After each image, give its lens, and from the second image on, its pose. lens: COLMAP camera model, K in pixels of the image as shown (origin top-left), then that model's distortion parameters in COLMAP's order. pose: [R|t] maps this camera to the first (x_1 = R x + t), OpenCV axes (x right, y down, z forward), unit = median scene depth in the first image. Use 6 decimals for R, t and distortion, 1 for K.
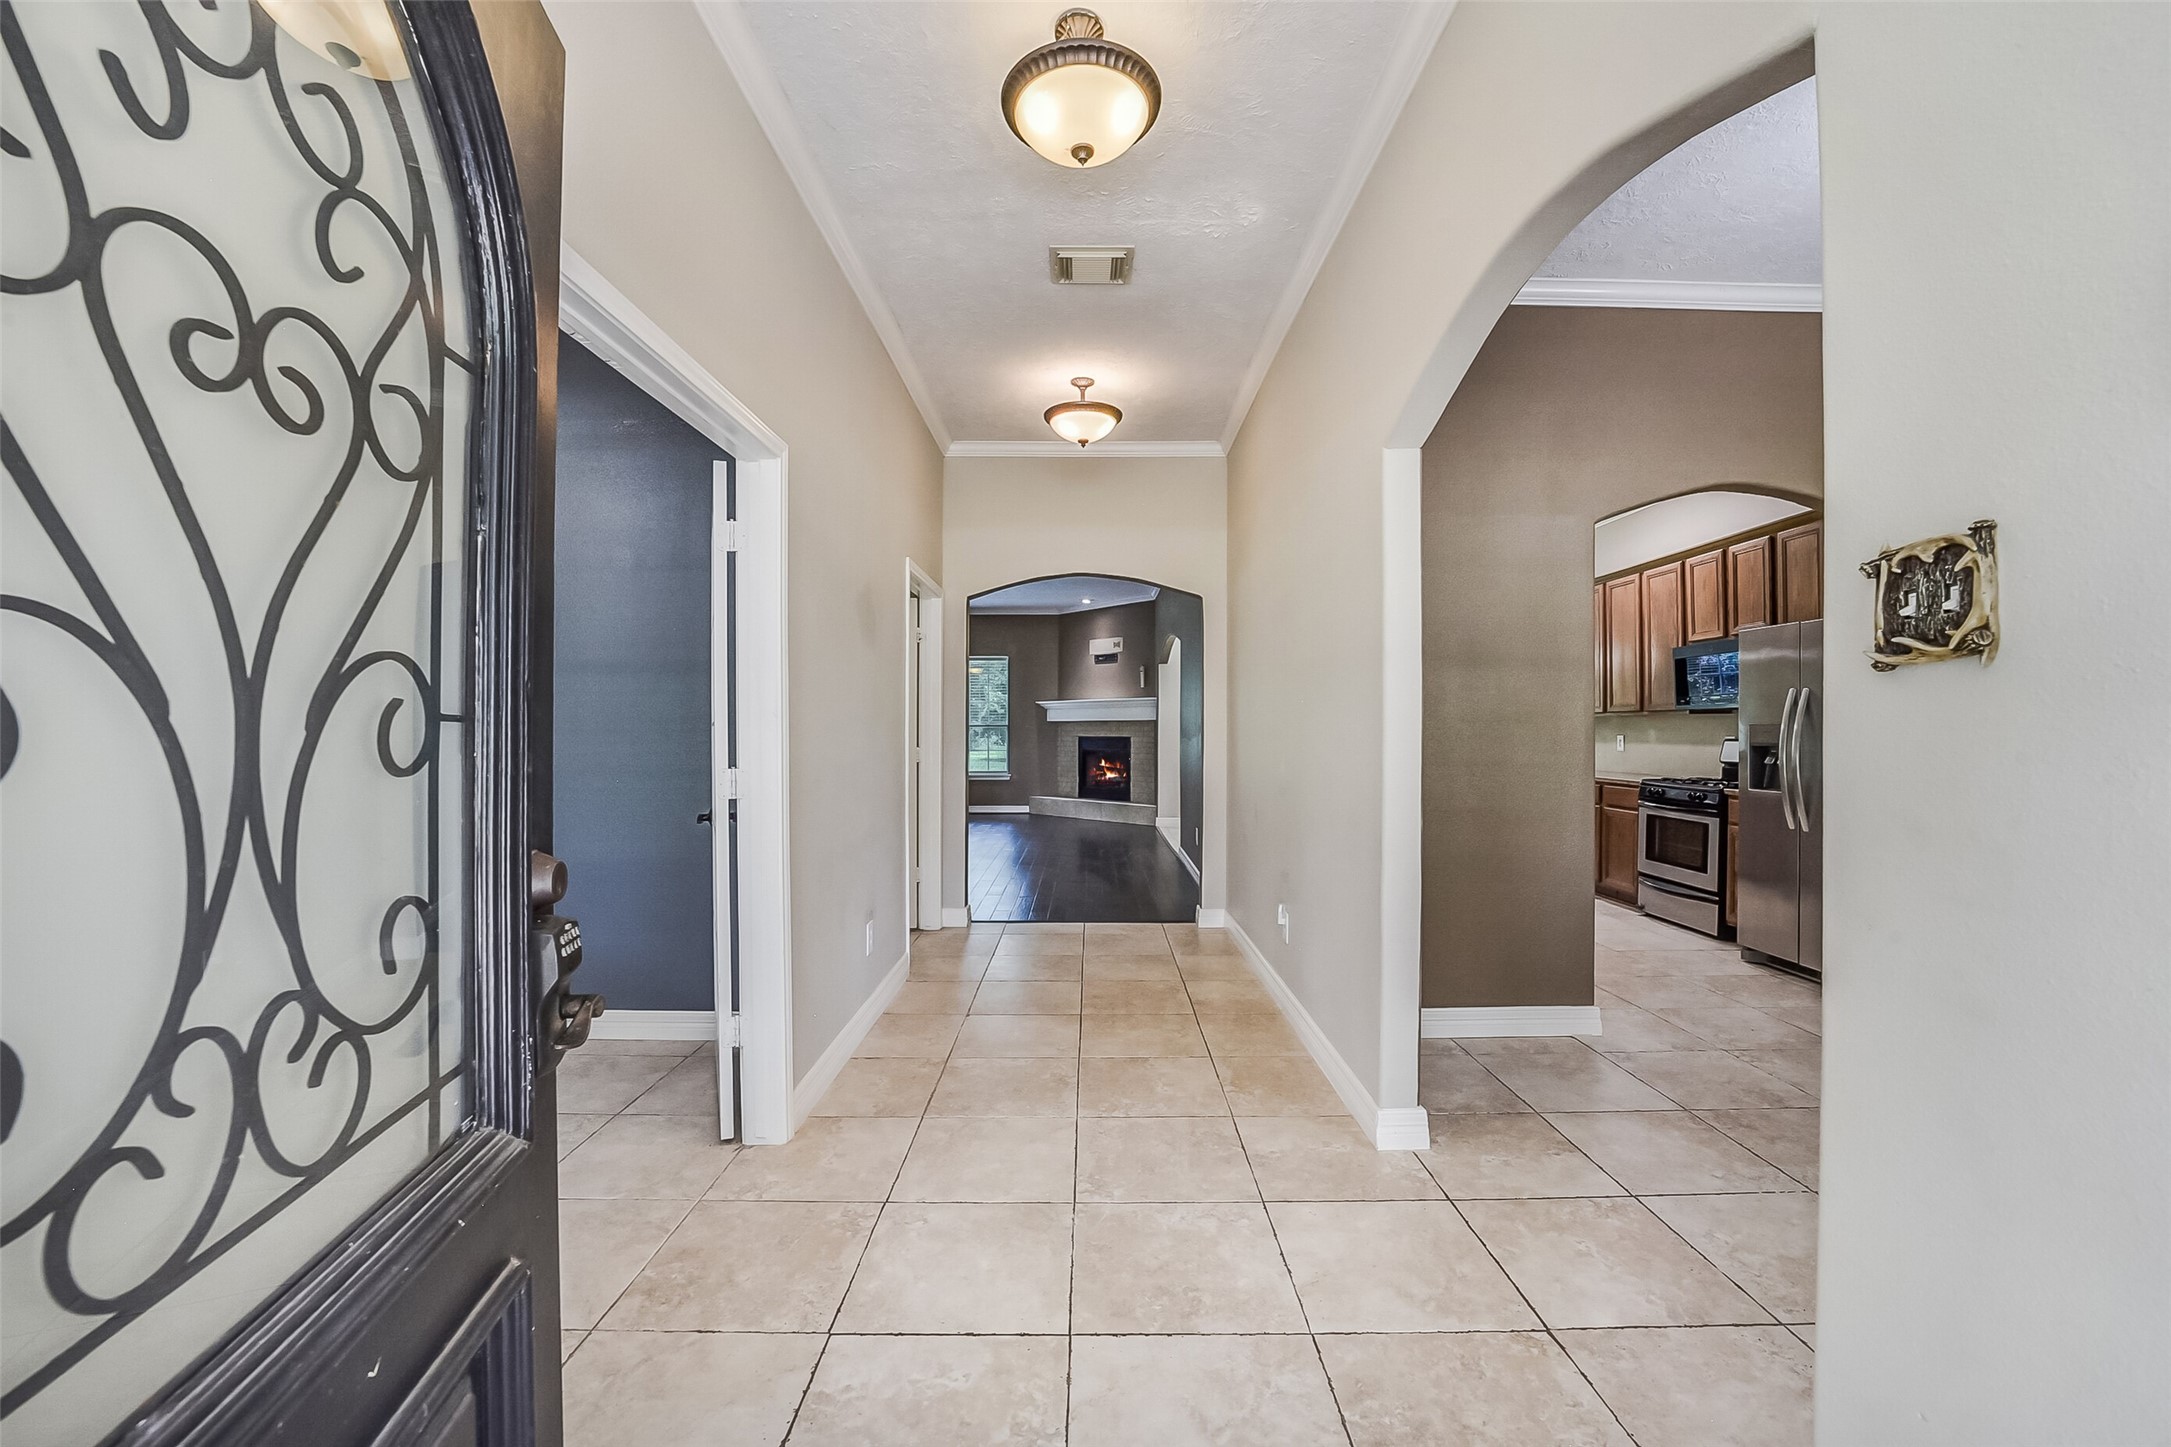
lens RADIAL K [[857.2, 0, 1091.1], [0, 857.2, 719.5], [0, 0, 1]] dist [-0.035286, 0.007796]
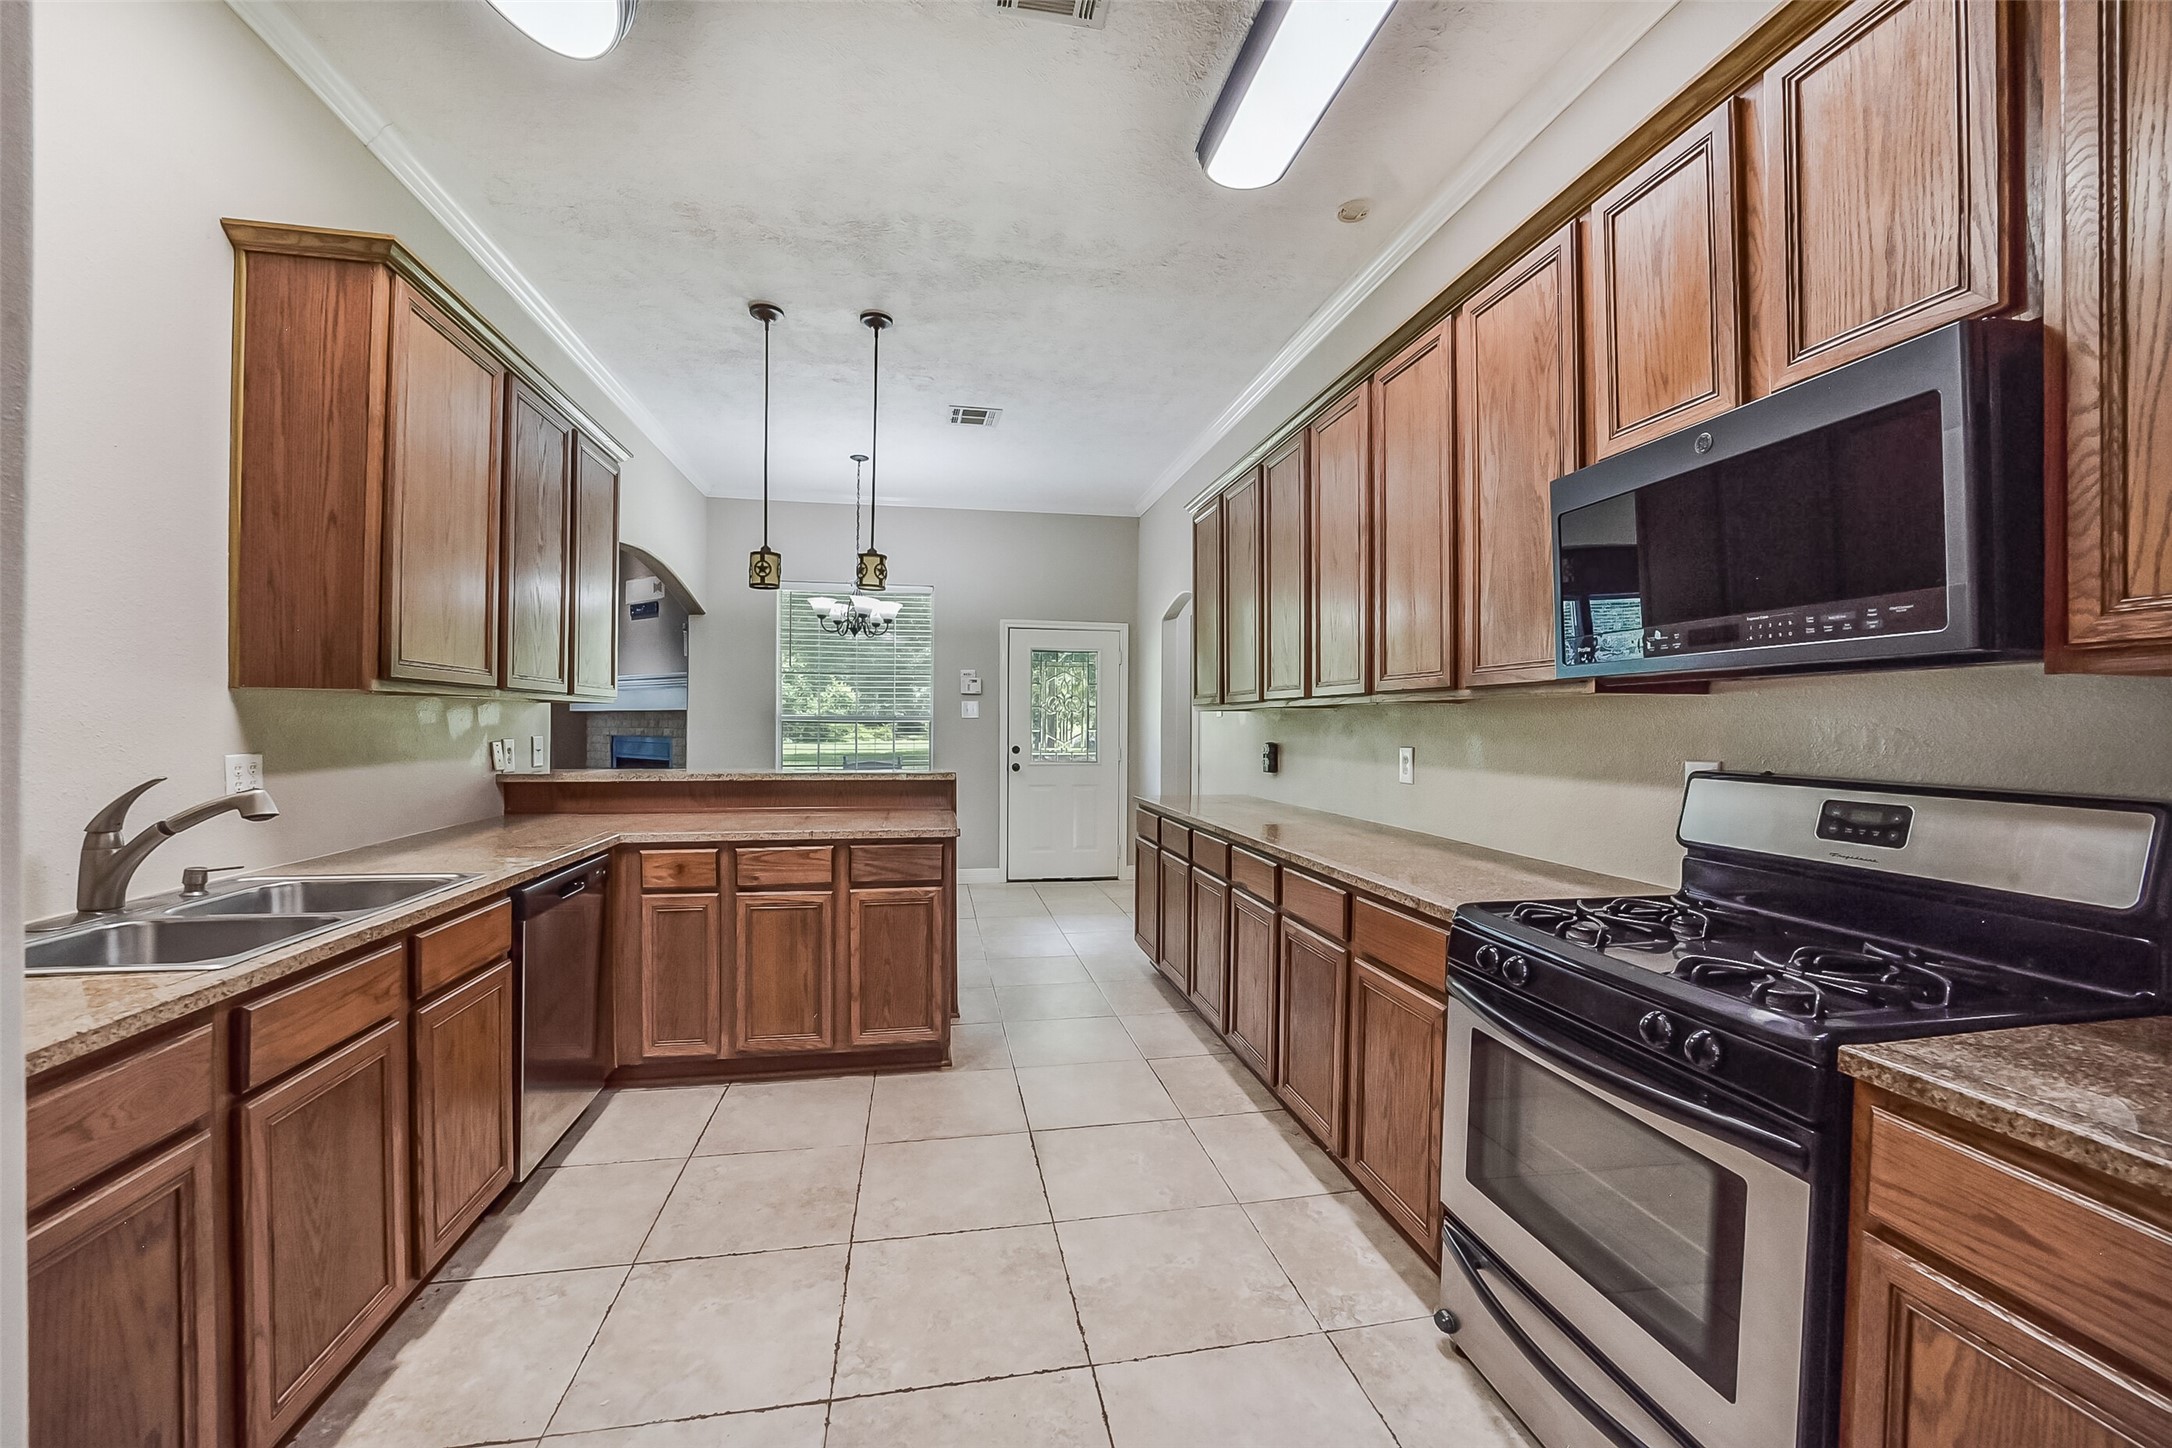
lens RADIAL K [[857.6, 0, 1072.3], [0, 857.6, 727.0], [0, 0, 1]] dist [-0.035286, 0.007796]
pose [[0.984600, 0.003244, 0.174791, 0.214860], [-0.006352, 0.999831, 0.017227, 0.000946], [-0.174705, -0.018072, 0.984455, 0.337947]]
